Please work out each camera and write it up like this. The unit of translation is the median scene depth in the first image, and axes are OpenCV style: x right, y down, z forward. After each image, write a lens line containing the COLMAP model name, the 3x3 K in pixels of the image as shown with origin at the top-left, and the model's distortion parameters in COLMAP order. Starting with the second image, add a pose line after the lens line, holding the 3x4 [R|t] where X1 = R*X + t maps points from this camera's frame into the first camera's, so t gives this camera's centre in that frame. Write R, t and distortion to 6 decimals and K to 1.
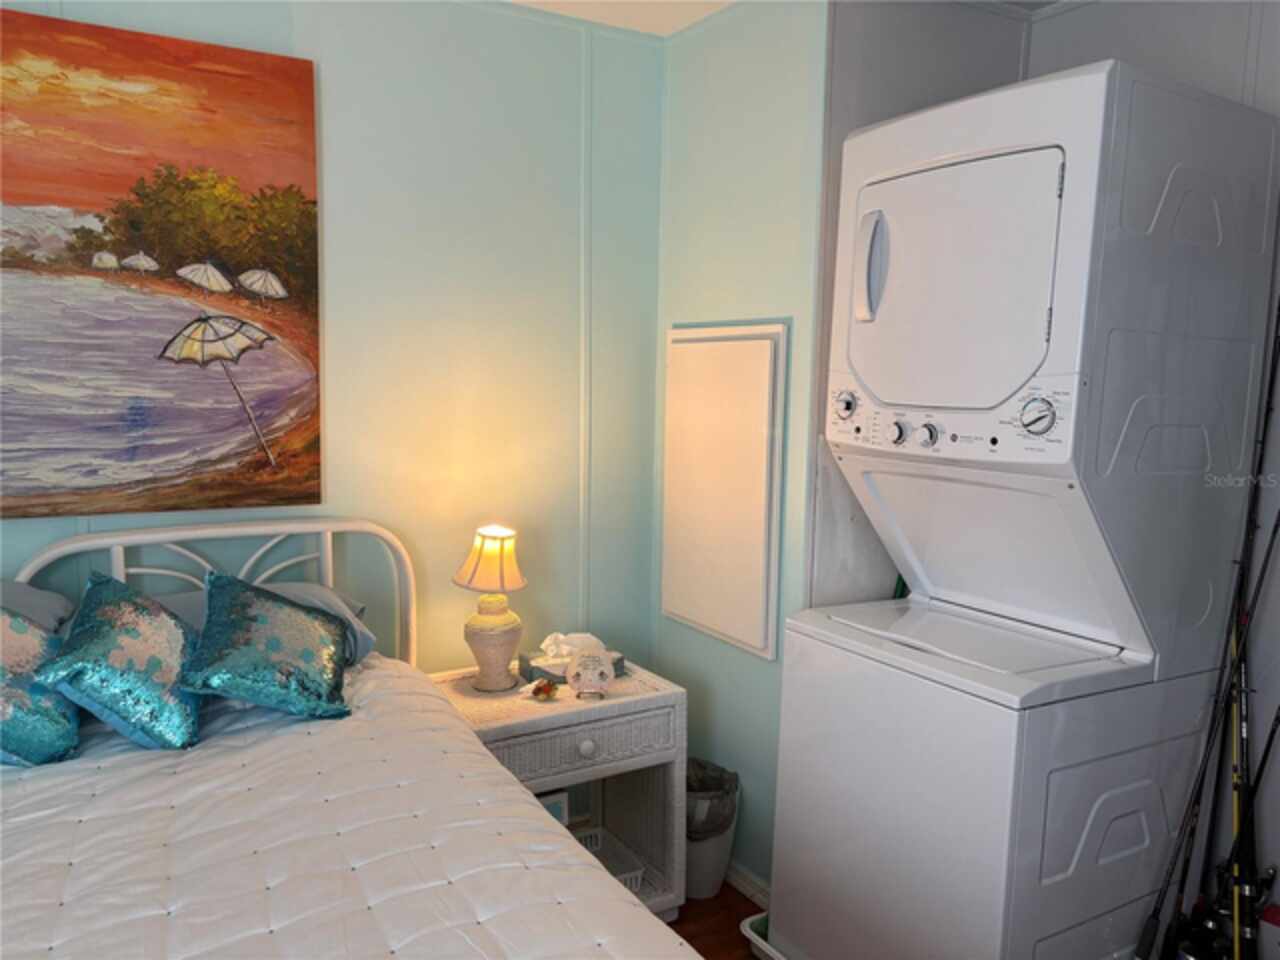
lens RADIAL K [[970.0, 0, 641.1], [0, 970.0, 512.2], [0, 0, 1]] dist [0.031165, -0.046227]
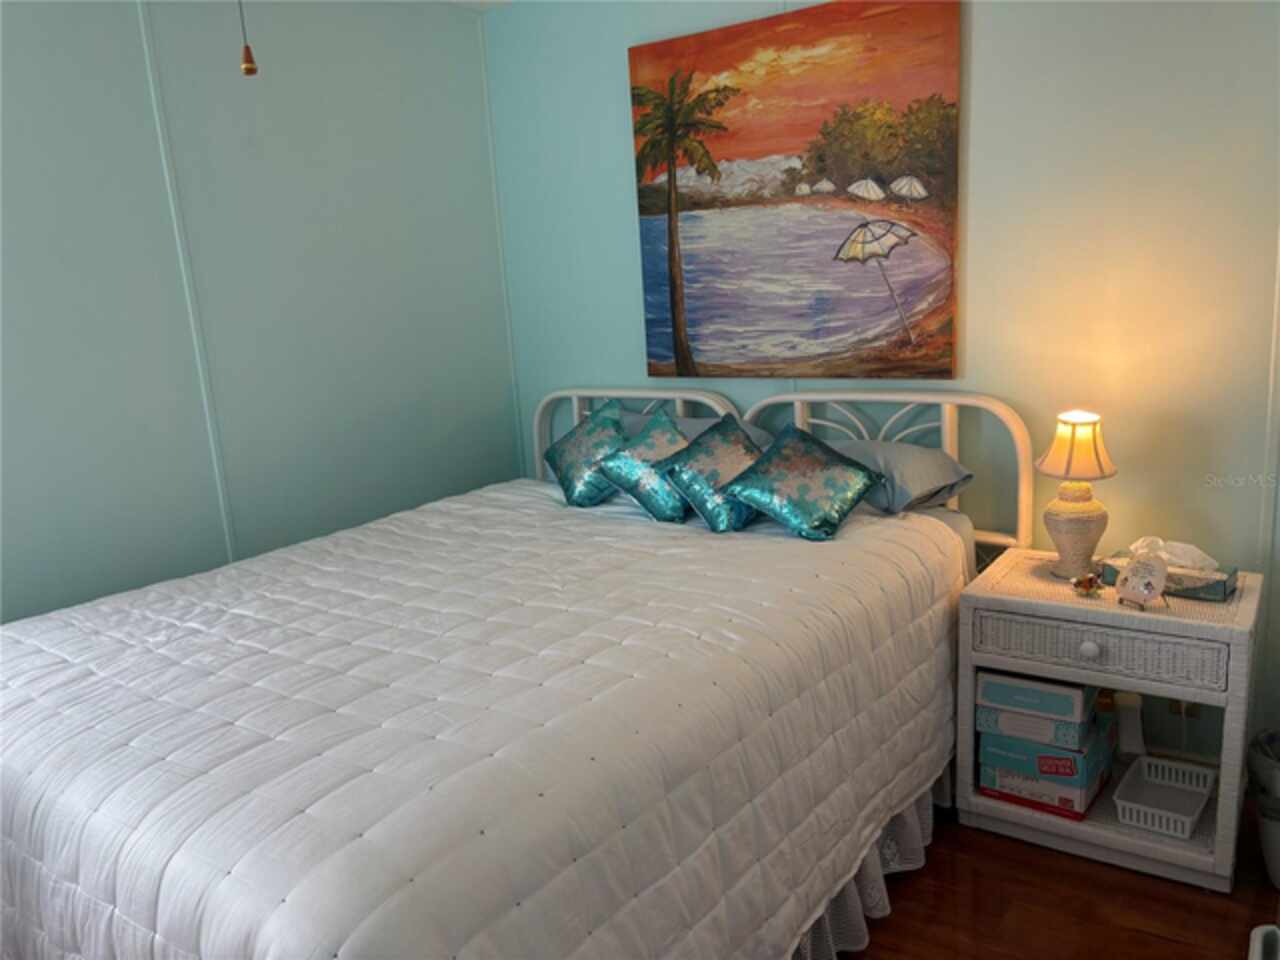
lens RADIAL K [[970.0, 0, 641.1], [0, 970.0, 512.2], [0, 0, 1]] dist [0.031165, -0.046227]
pose [[0.396671, 0.163787, -0.903231, 0.627857], [-0.069136, 0.986489, 0.148522, 0.000733], [0.915354, 0.003531, 0.402635, 0.232512]]
